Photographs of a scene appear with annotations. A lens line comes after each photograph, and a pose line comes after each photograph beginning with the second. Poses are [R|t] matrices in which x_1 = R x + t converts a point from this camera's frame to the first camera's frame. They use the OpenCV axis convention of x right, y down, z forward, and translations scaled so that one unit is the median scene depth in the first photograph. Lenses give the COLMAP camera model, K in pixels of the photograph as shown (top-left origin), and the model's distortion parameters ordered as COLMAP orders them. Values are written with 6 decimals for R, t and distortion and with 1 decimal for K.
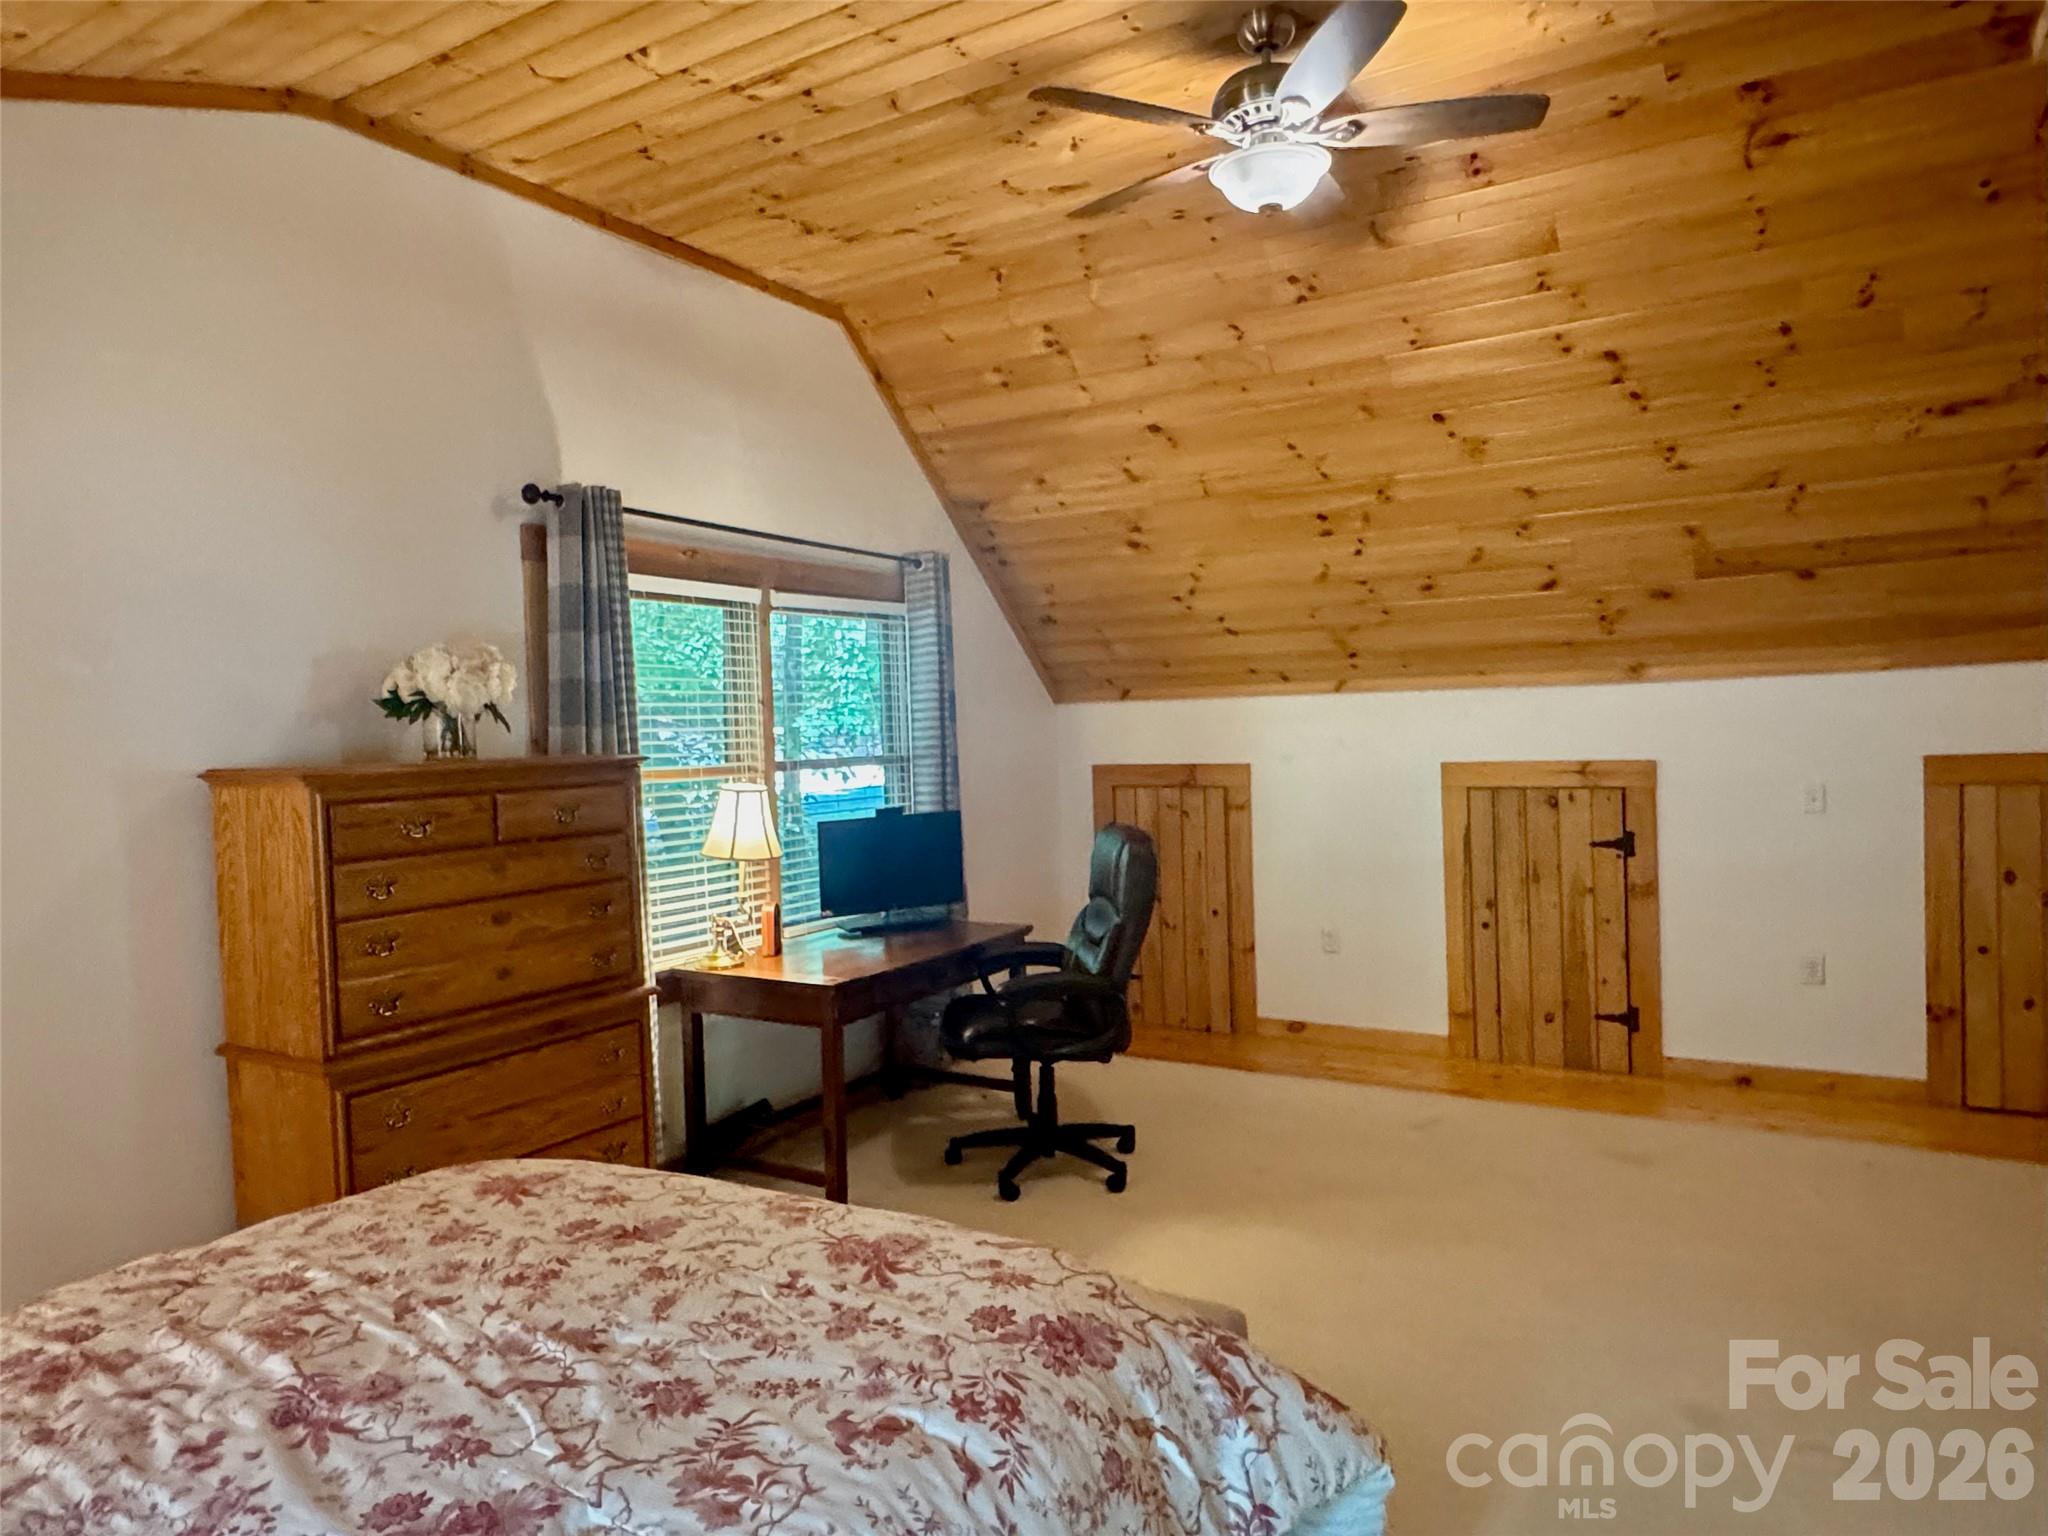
lens RADIAL K [[1302.9, 0, 1016.9], [0, 1302.9, 770.4], [0, 0, 1]] dist [-0.001339, -0.002819]
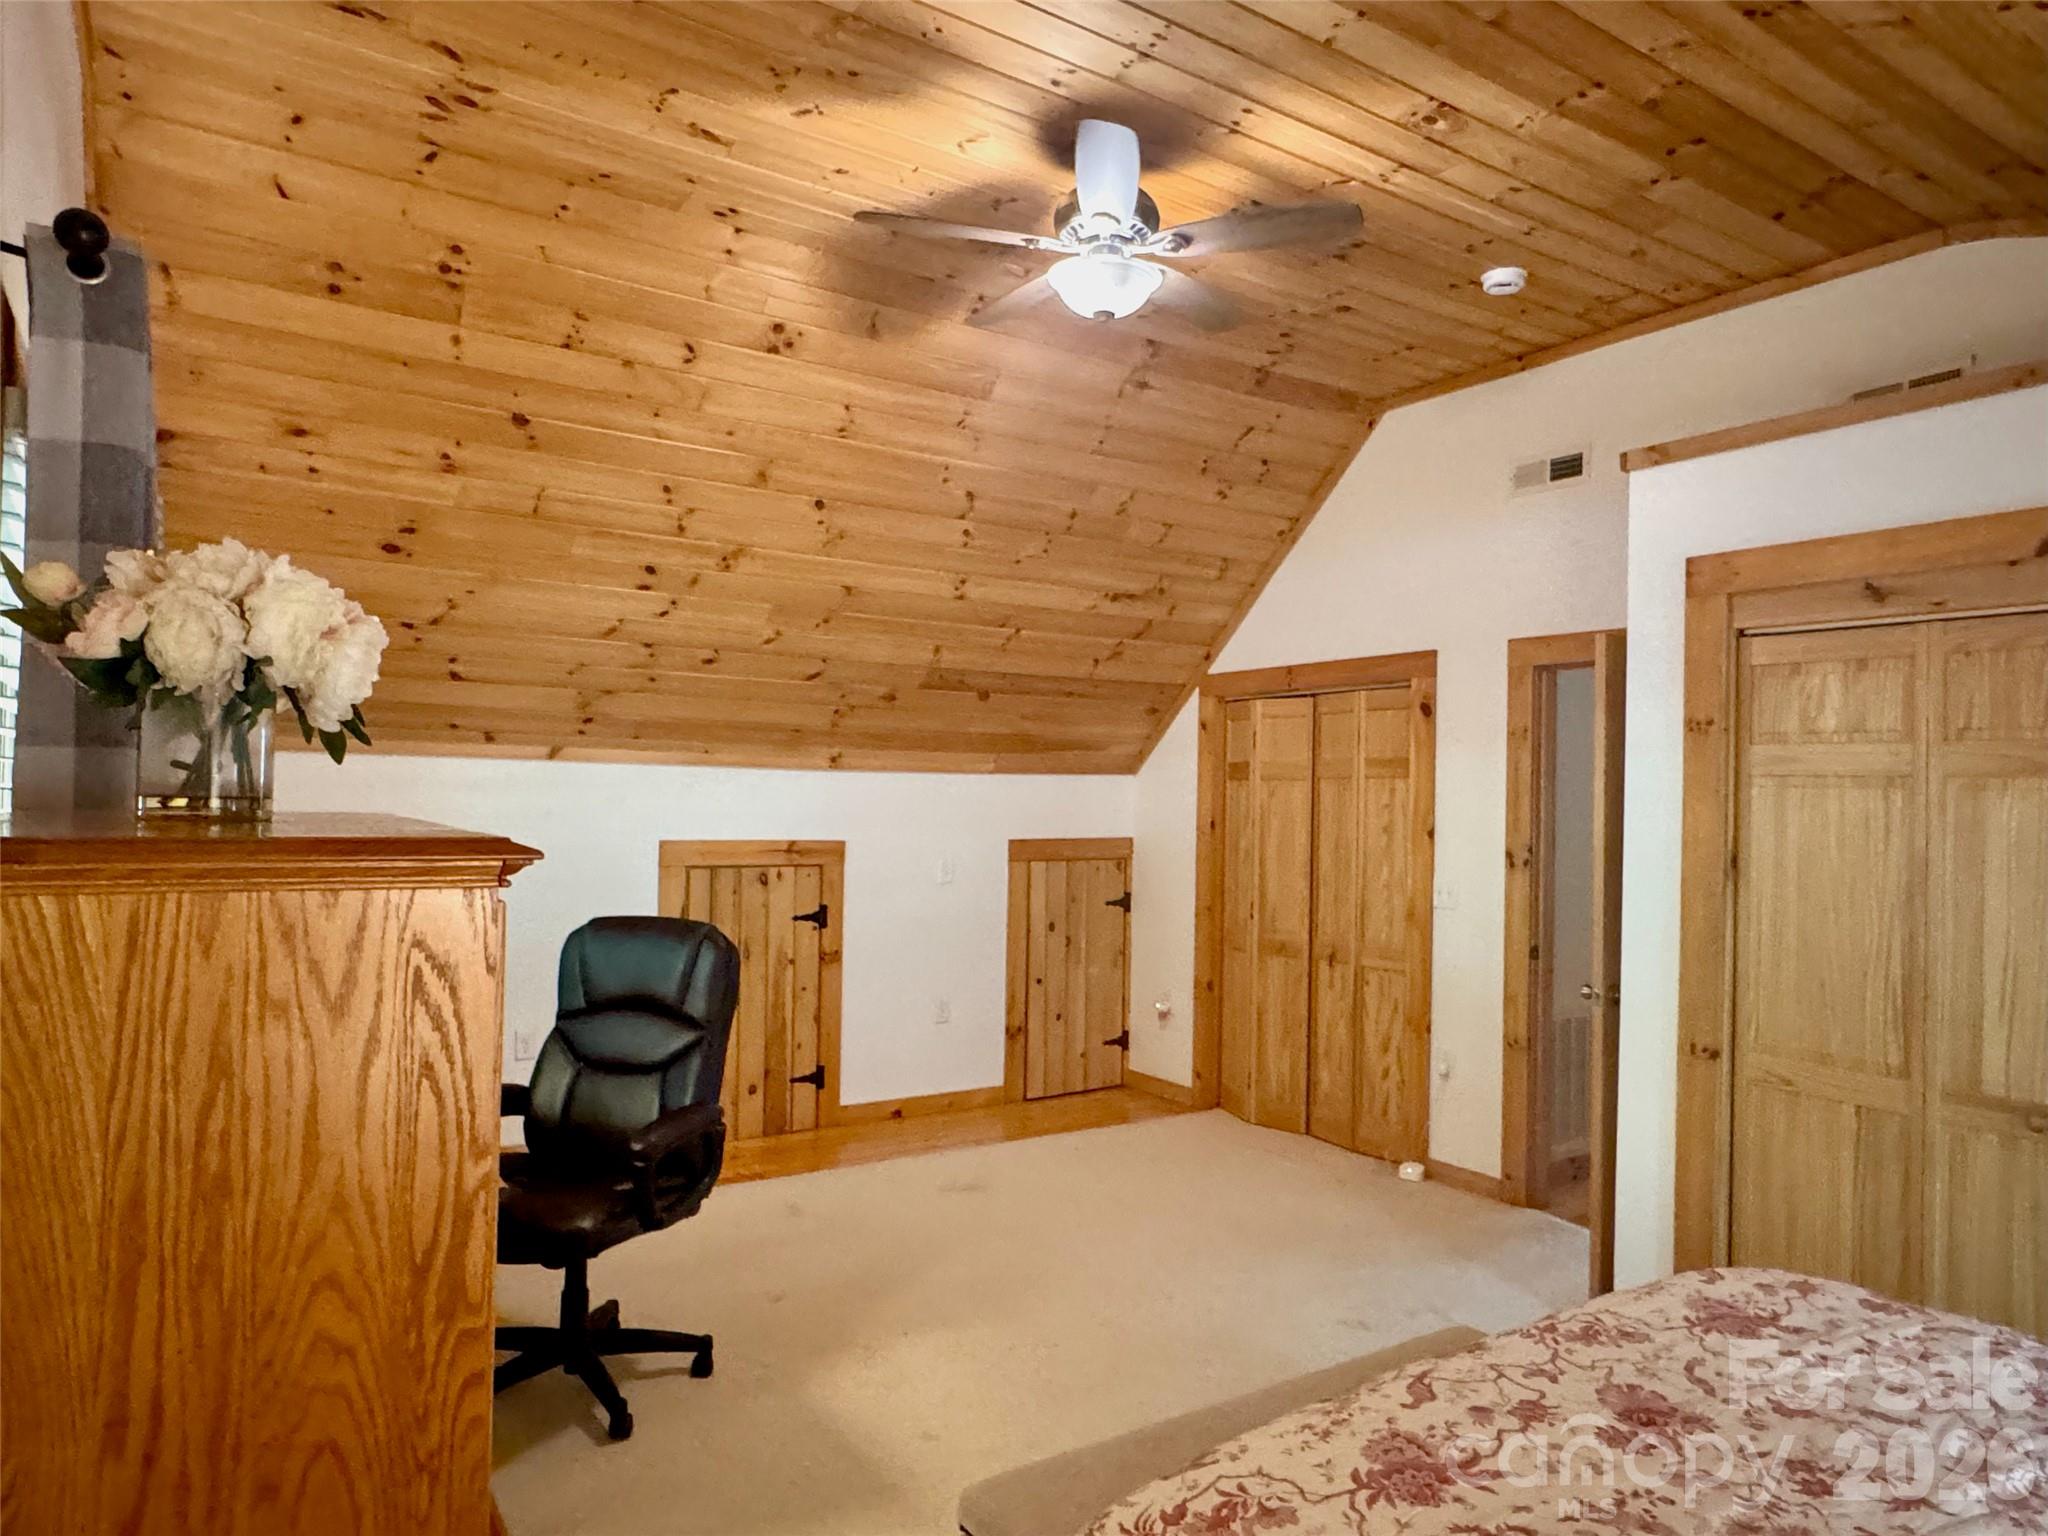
lens RADIAL K [[1302.9, 0, 1021.8], [0, 1302.9, 768.4], [0, 0, 1]] dist [-0.001339, -0.002819]
pose [[0.422533, 0.059545, 0.904389, -0.504762], [-0.003772, 0.997946, -0.063943, 0.001444], [-0.906340, 0.023606, 0.421890, 0.412352]]
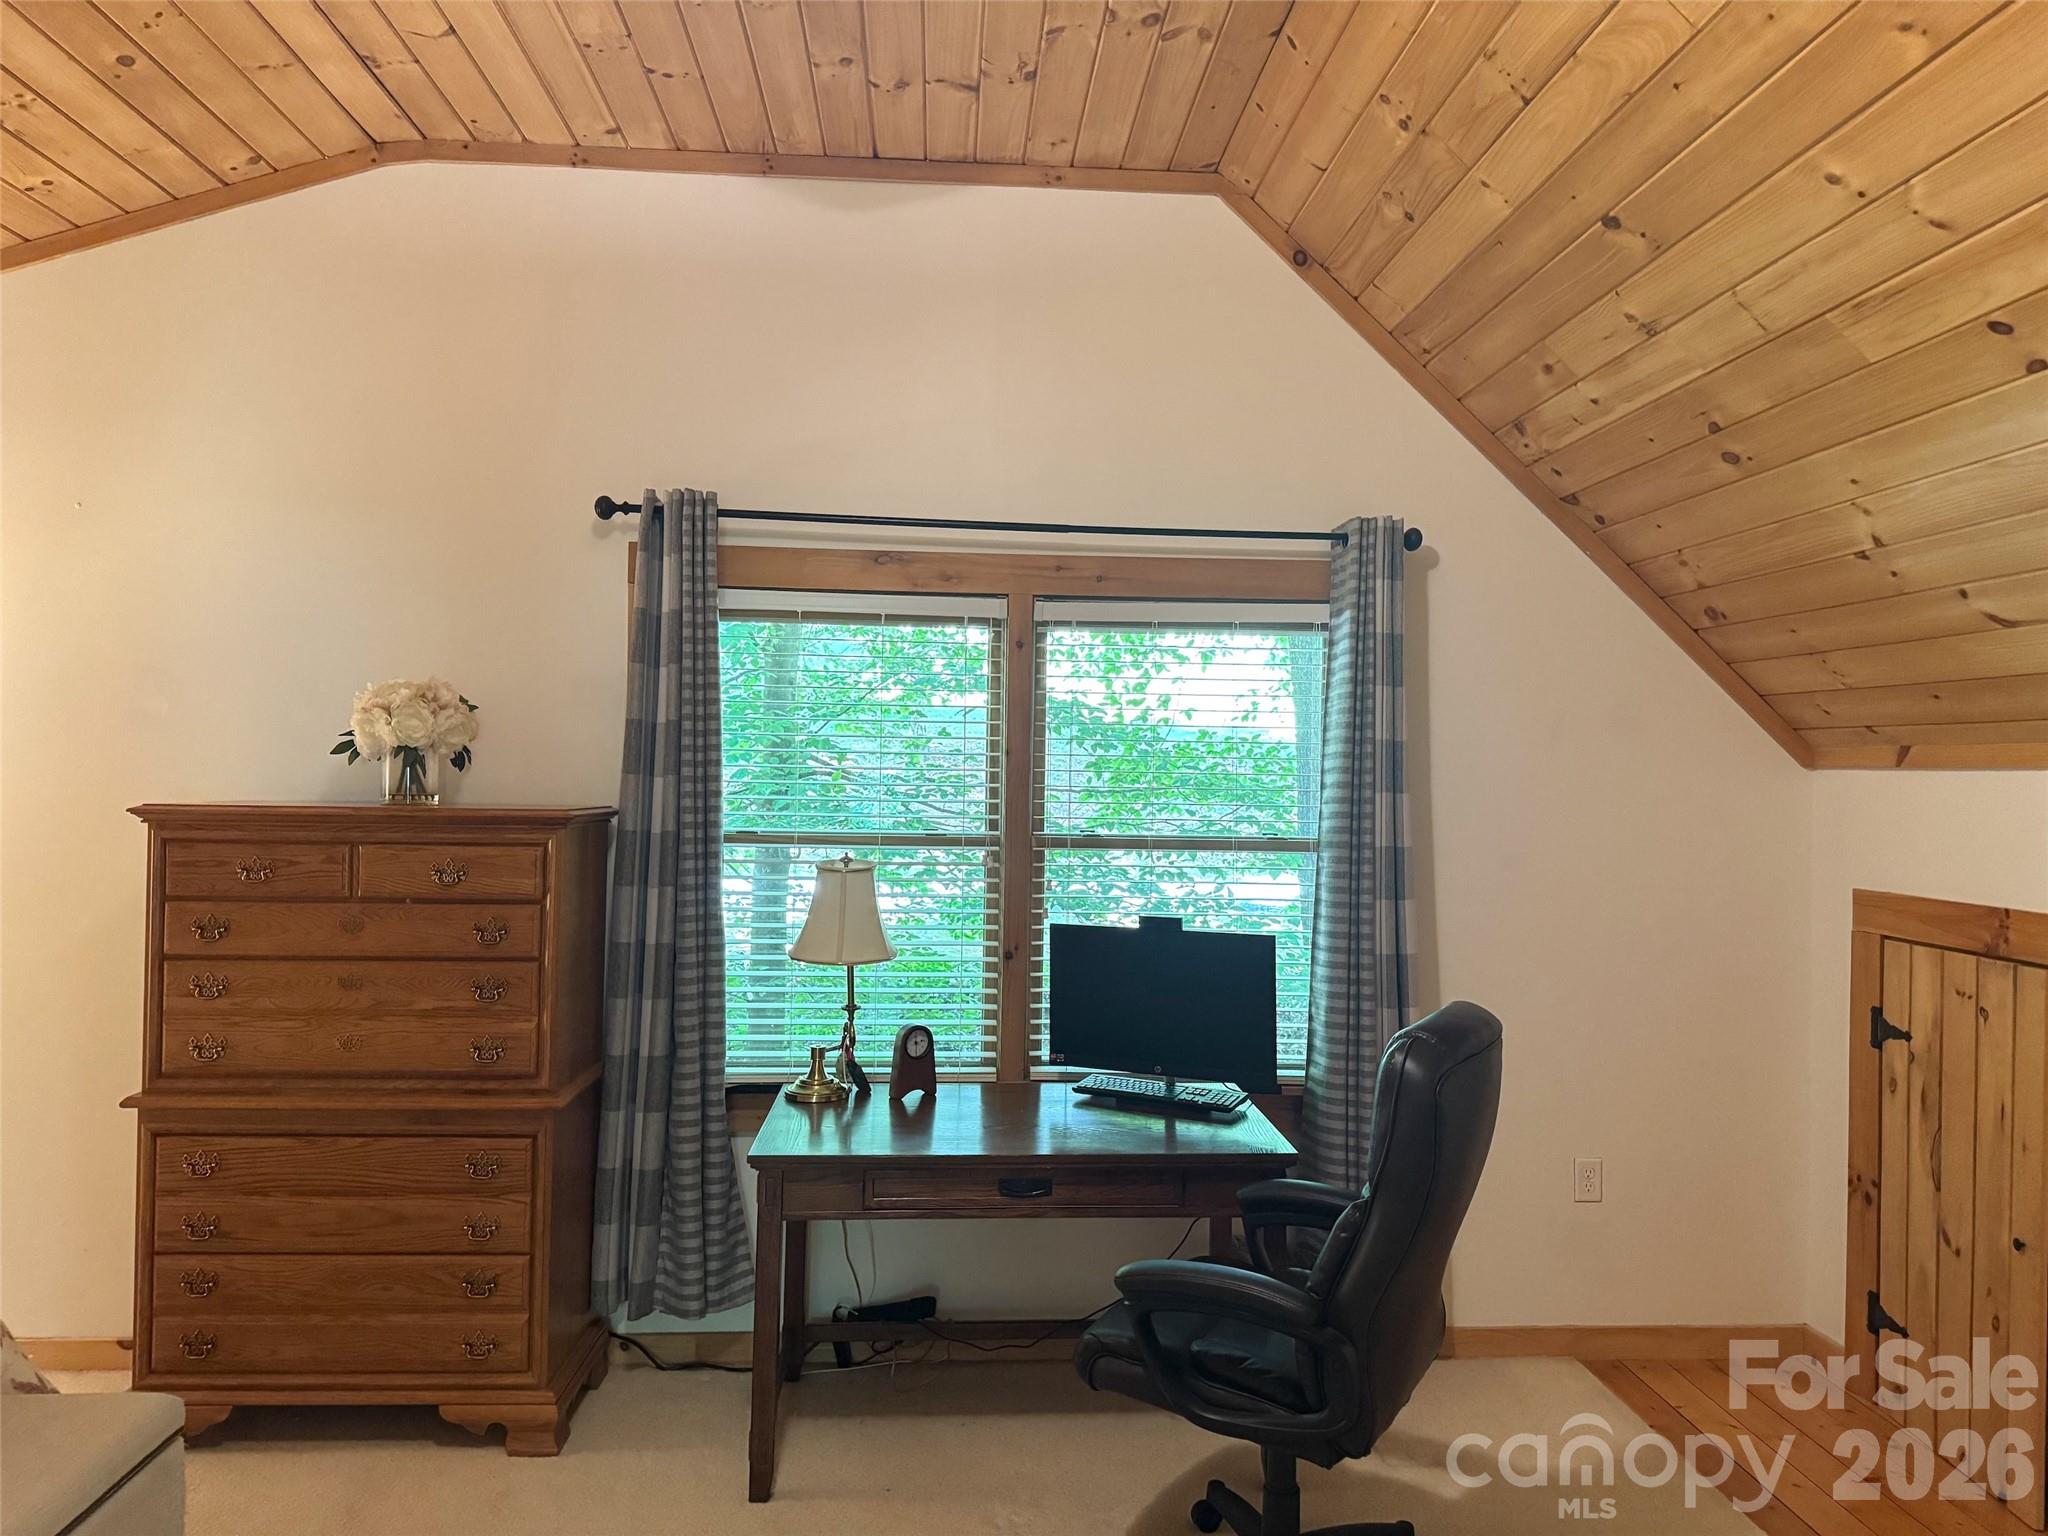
lens RADIAL K [[1436.6, 0, 1017.2], [0, 1436.6, 765.4], [0, 0, 1]] dist [0.044495, -0.038860]
pose [[0.567840, 0.036902, -0.822311, 0.465891], [-0.061475, 0.998106, 0.002340, -0.046083], [0.820840, 0.049223, 0.569033, 0.537301]]
